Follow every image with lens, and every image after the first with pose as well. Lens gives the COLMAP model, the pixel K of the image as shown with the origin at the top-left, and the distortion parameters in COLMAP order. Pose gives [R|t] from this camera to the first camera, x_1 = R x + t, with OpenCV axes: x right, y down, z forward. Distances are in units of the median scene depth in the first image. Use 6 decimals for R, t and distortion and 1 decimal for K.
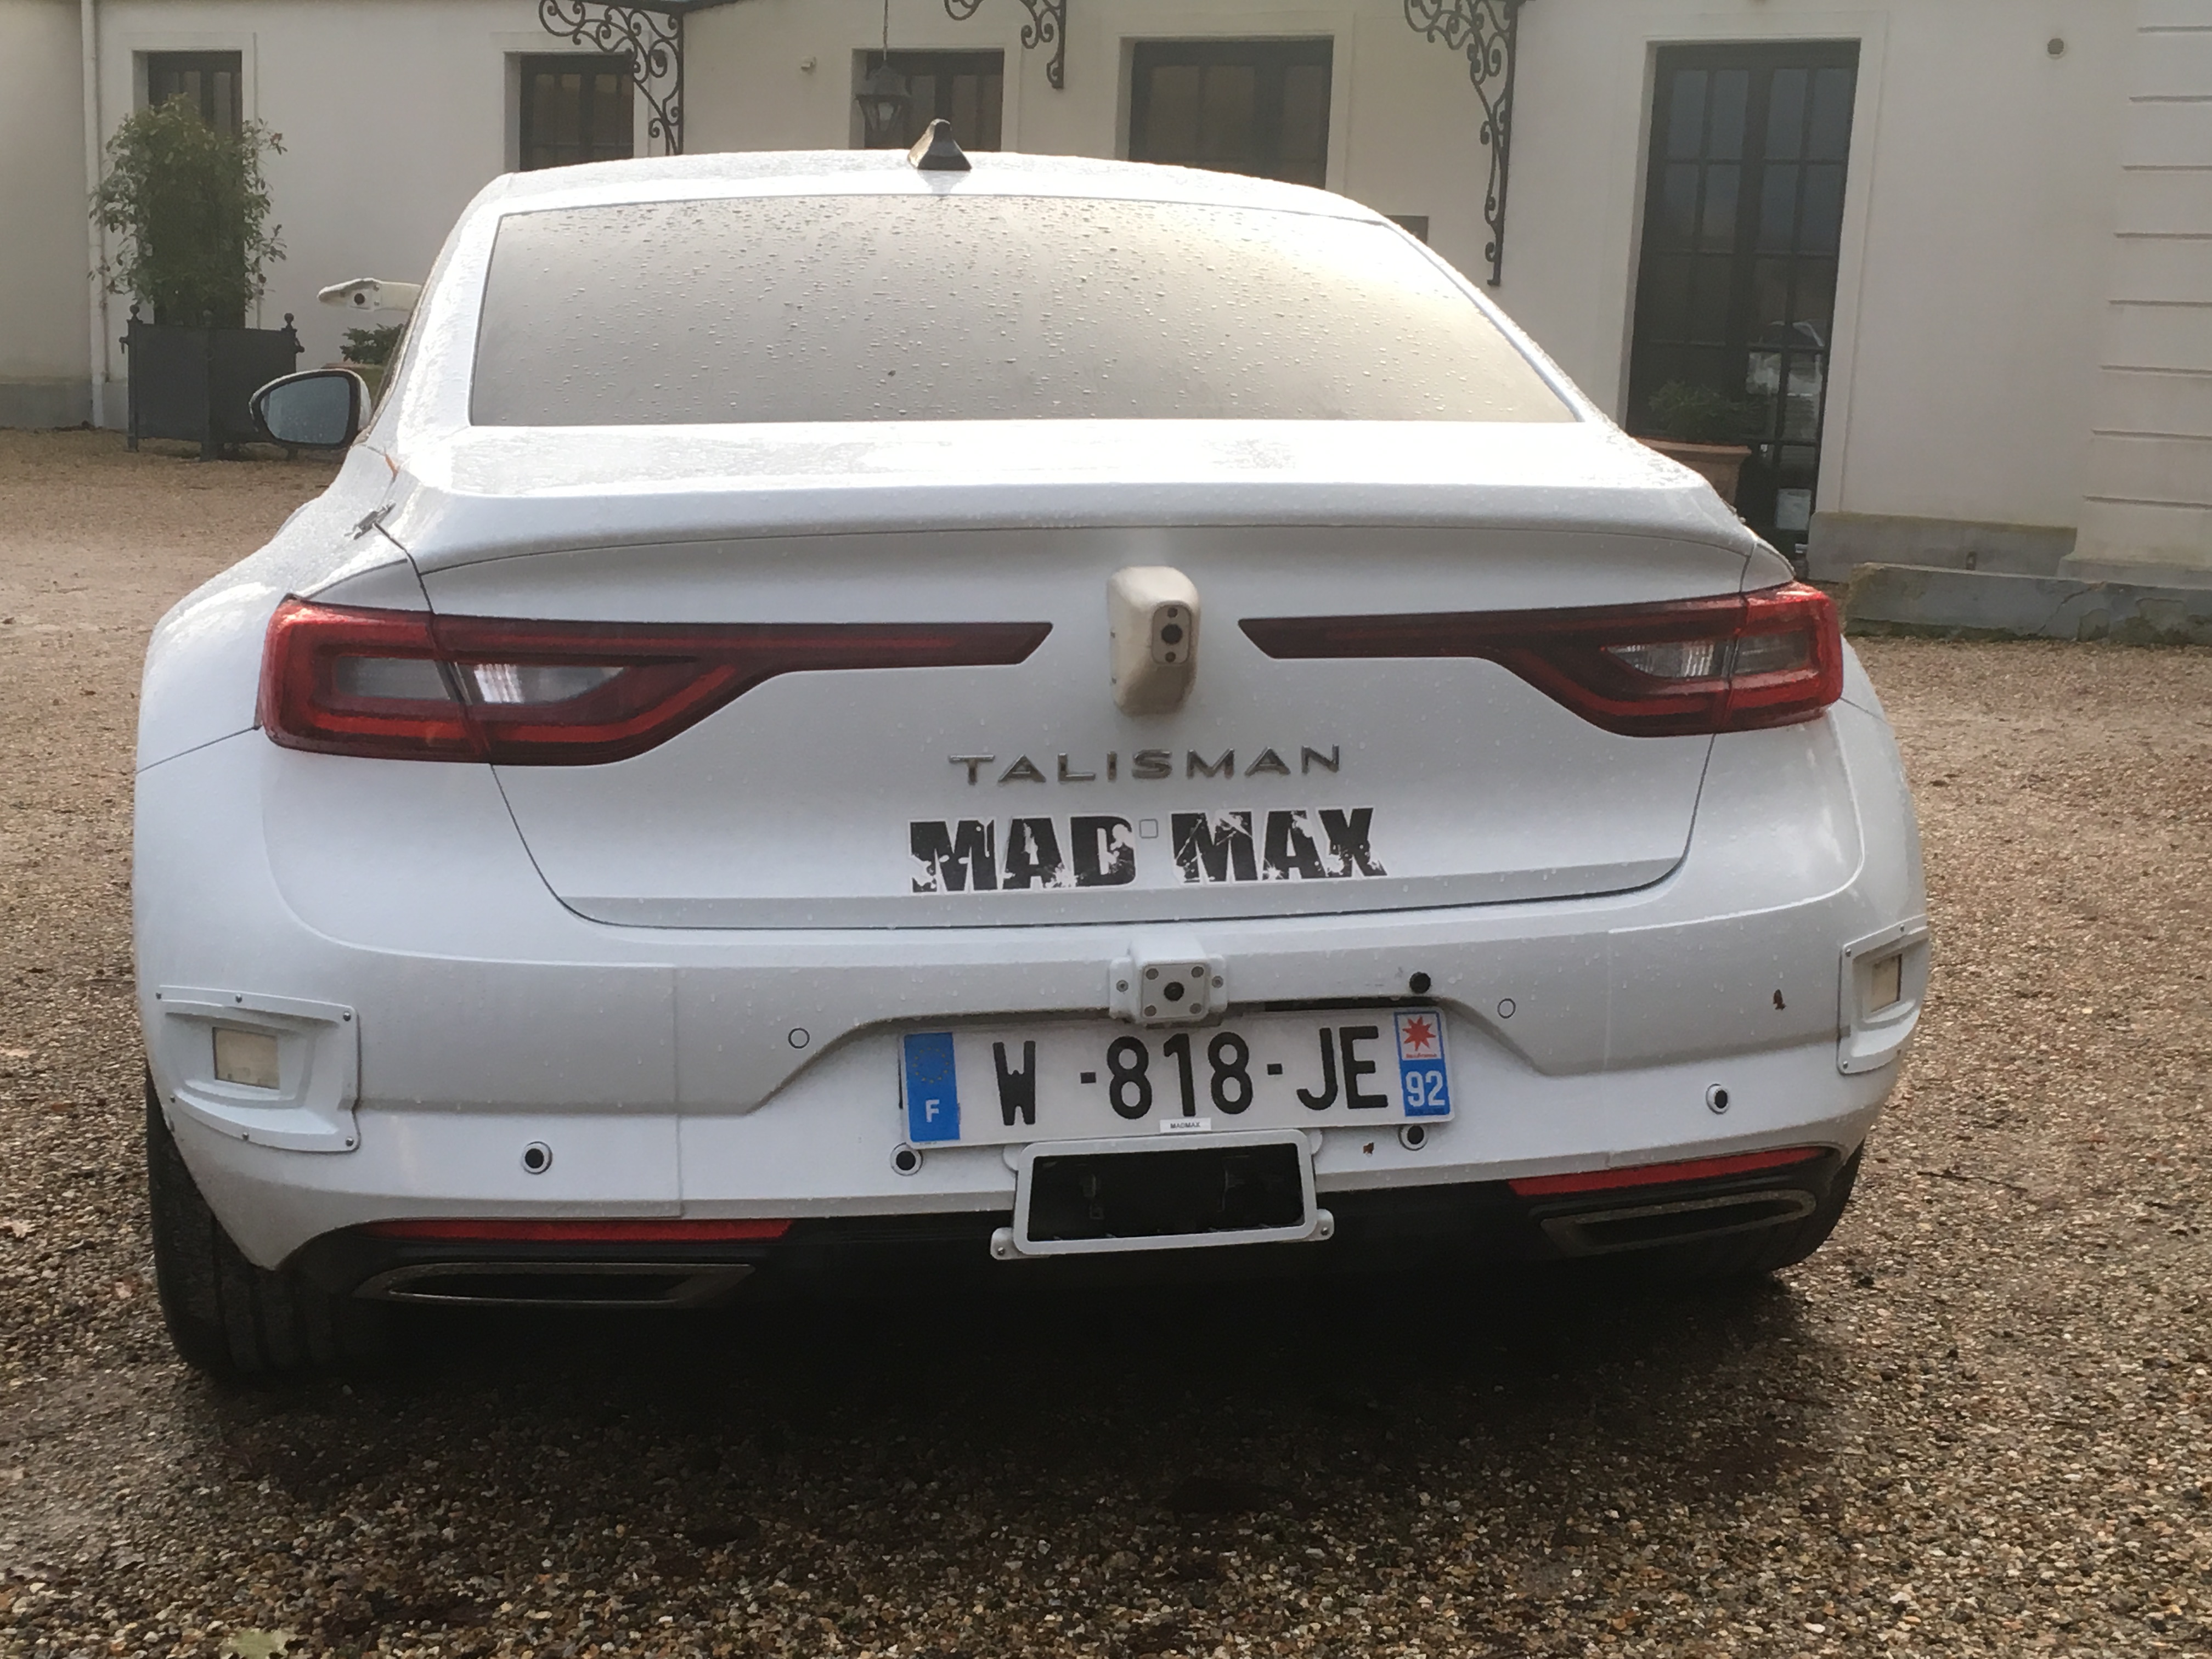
lens RADIAL K [[2951.4, 0, 1104.7], [0, 2951.4, 828.9], [0, 0, 1]] dist [0.033745, 0.000000]
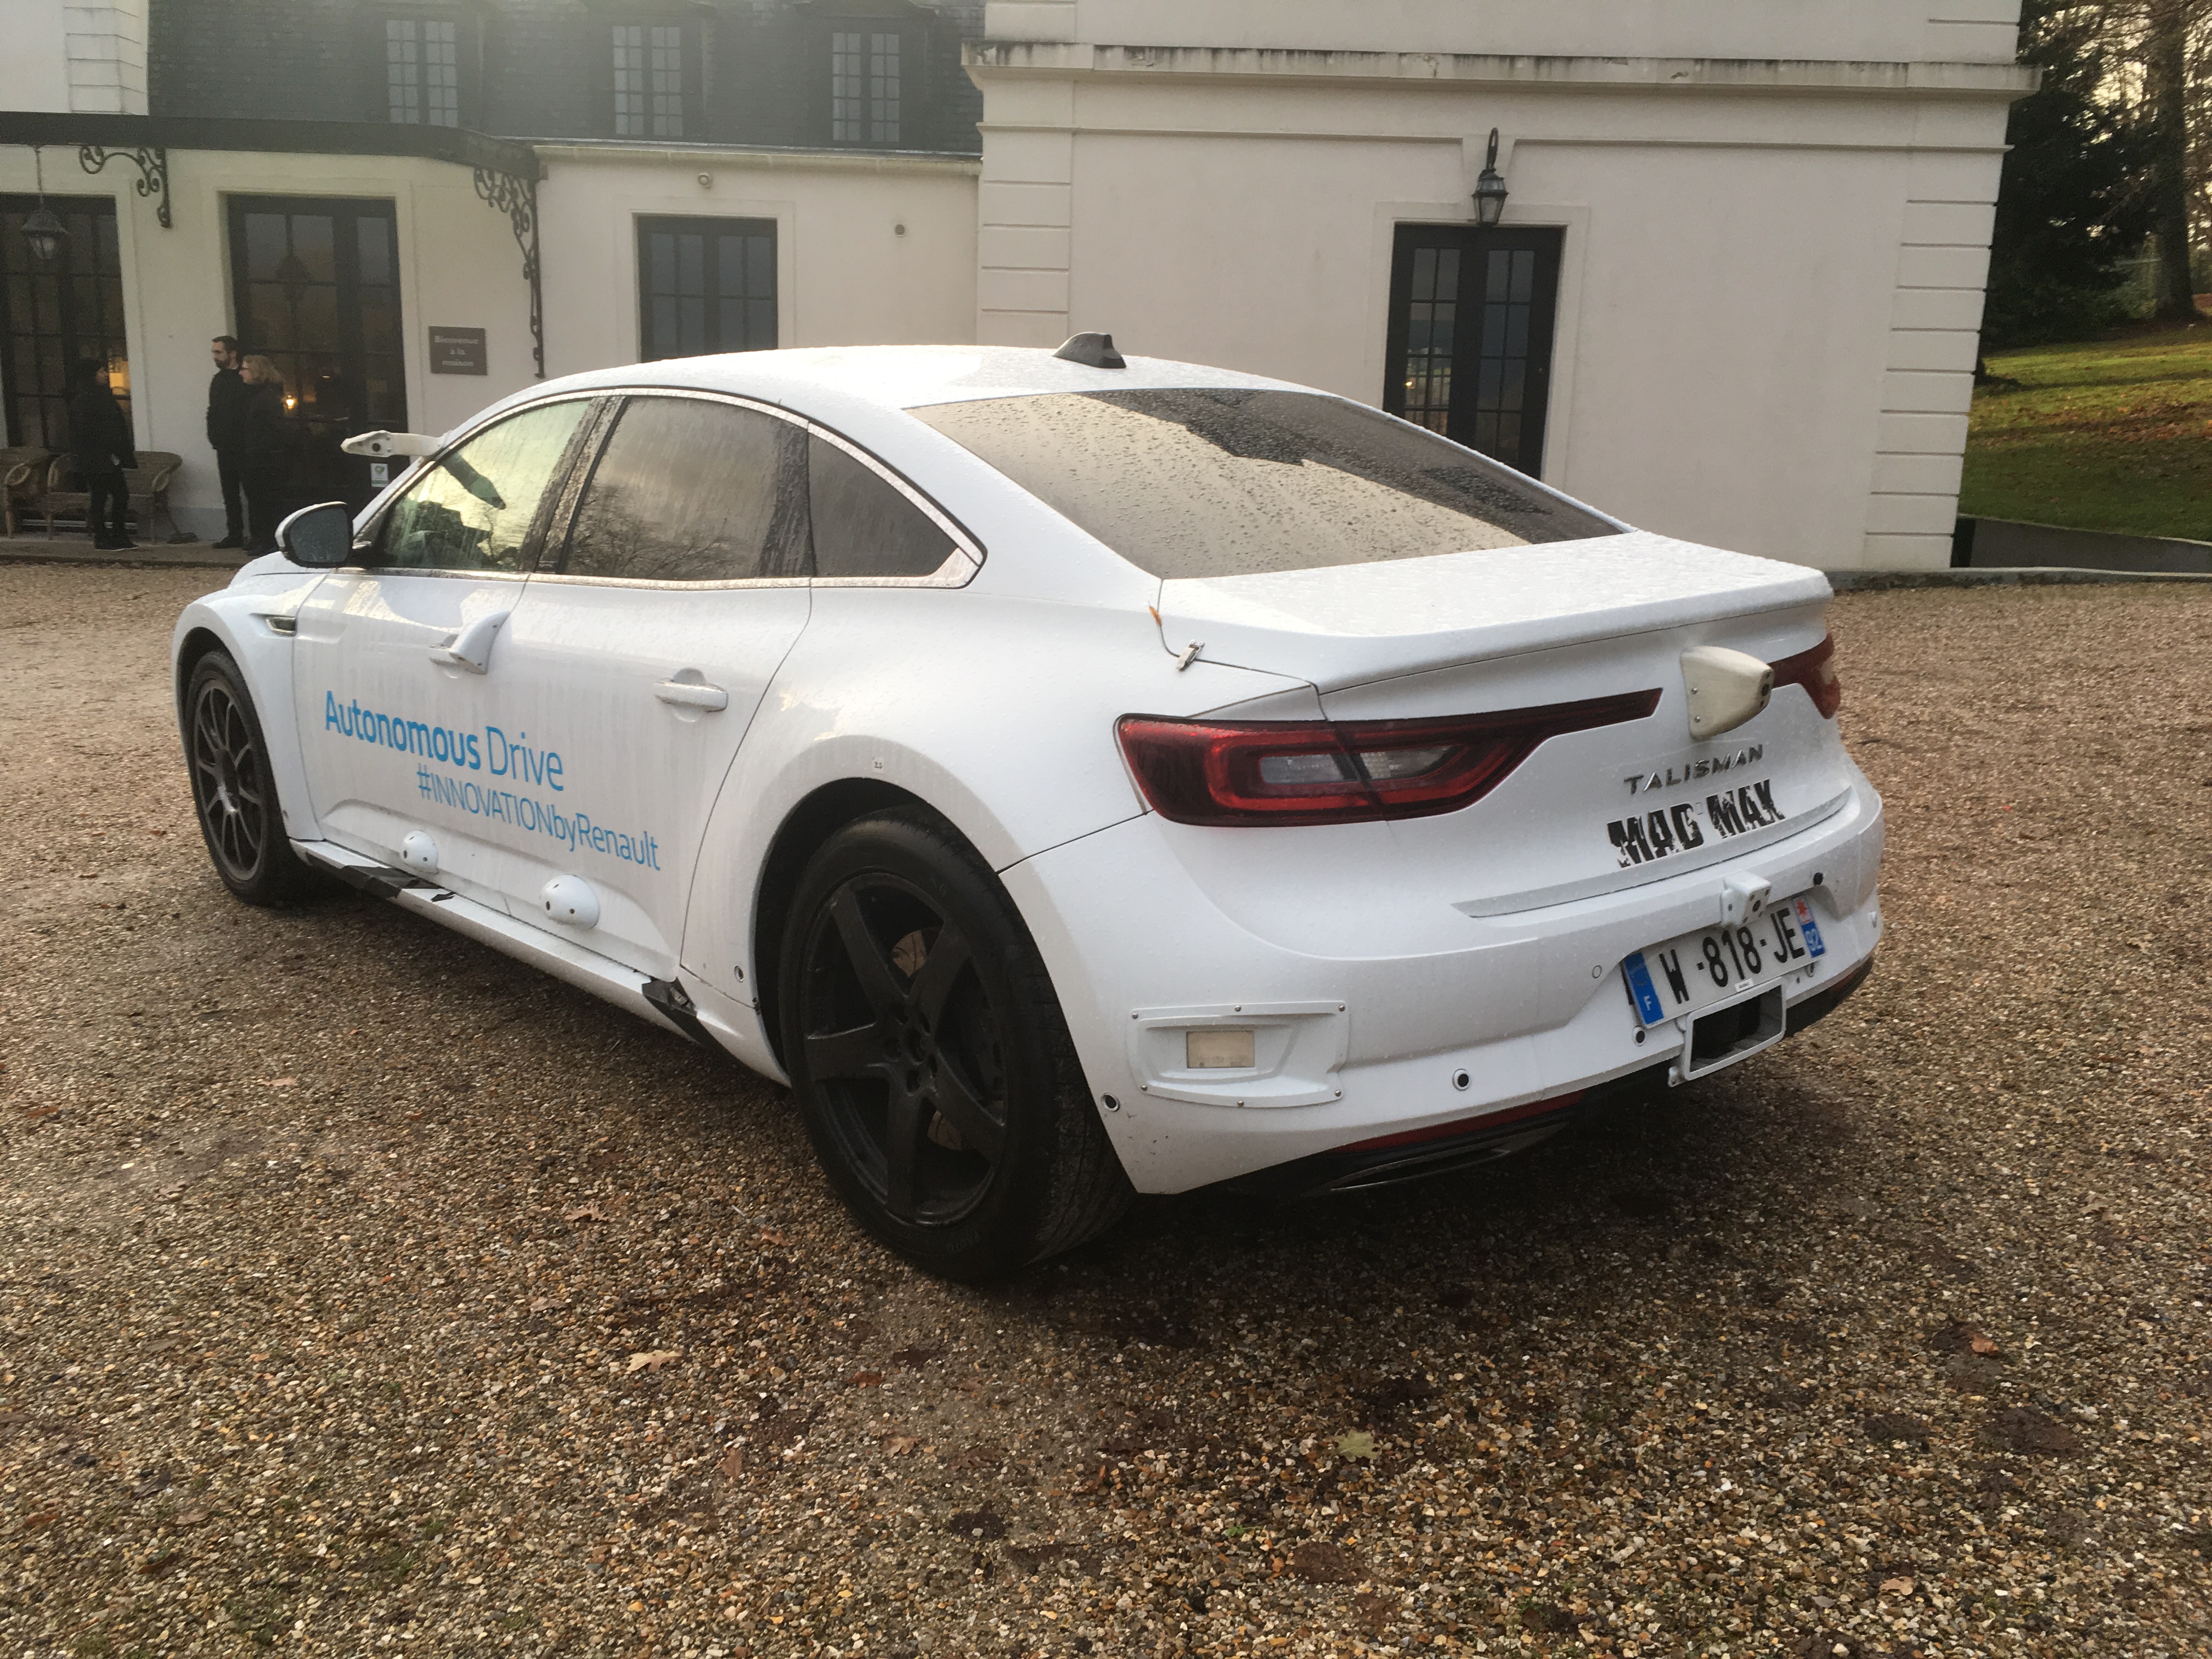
lens RADIAL K [[1869.9, 0, 1109.8], [0, 1869.9, 831.3], [0, 0, 1]] dist [0.049304, -0.035813]
pose [[0.863238, -0.129321, 0.487950, -0.768975], [0.097557, 0.991144, 0.090093, -0.112088], [-0.495280, -0.030169, 0.868210, 0.264438]]
